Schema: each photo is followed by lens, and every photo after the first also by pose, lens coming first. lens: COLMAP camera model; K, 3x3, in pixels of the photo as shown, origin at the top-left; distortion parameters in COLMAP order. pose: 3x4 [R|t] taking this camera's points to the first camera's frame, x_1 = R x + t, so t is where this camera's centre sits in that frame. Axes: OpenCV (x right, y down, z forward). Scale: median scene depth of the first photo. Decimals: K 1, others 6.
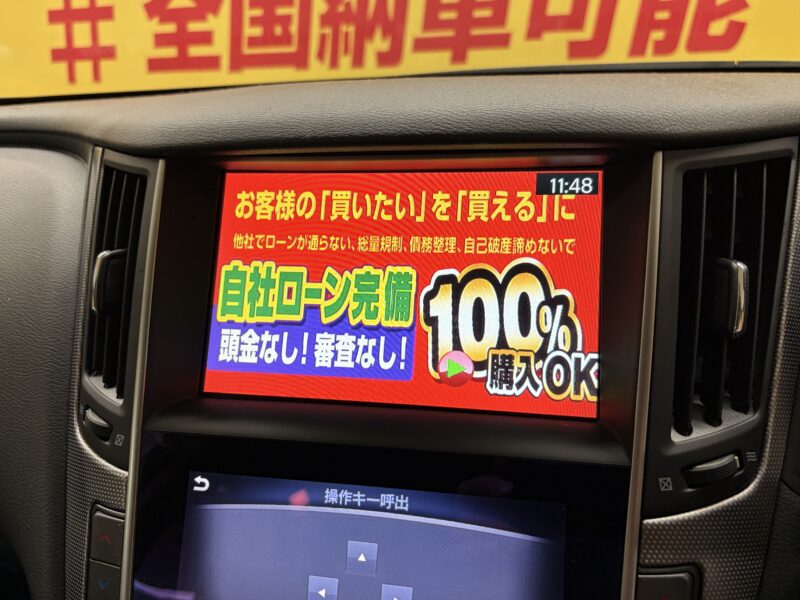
lens RADIAL K [[698.9, 0, 400.1], [0, 698.9, 274.9], [0, 0, 1]] dist [0.006302, -0.002191]
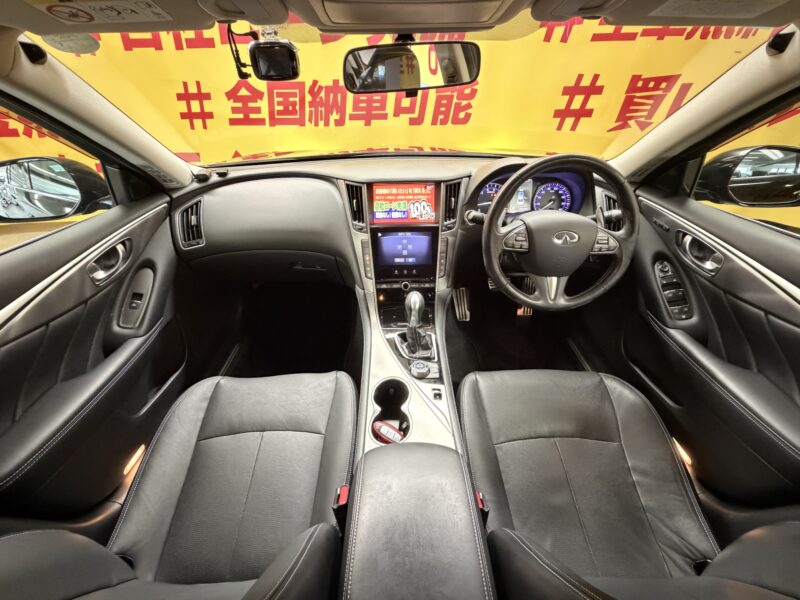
lens RADIAL K [[321.2, 0, 405.8], [0, 321.2, 300.4], [0, 0, 1]] dist [0.000158, 0.000745]
pose [[0.969675, -0.101274, 0.222427, -0.693384], [0.041431, 0.965047, 0.258780, 0.100397], [-0.240860, -0.241717, 0.939978, -1.875842]]
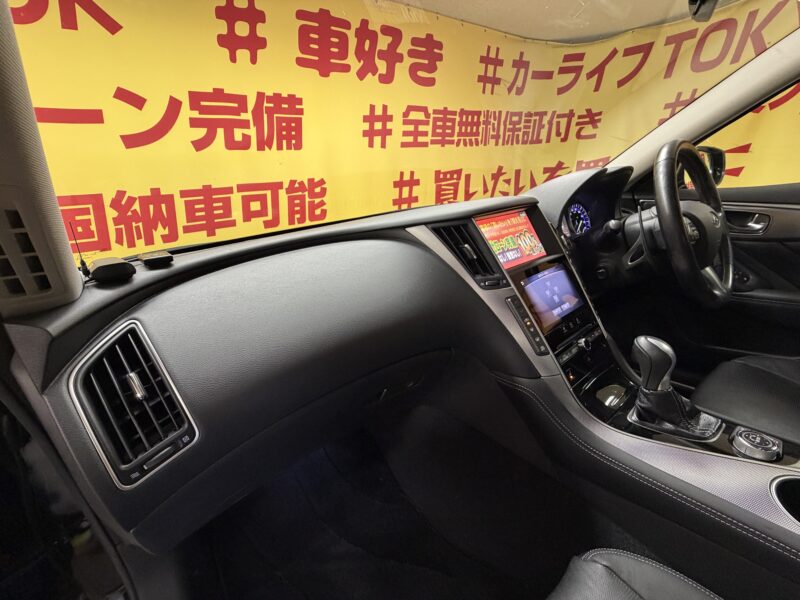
lens RADIAL K [[321.2, 0, 396.4], [0, 321.2, 300.7], [0, 0, 1]] dist [0.000158, 0.000745]
pose [[0.636954, -0.253485, 0.728035, -1.940984], [0.326538, 0.944203, 0.043063, 0.052747], [-0.698329, 0.210302, 0.684186, 0.183764]]
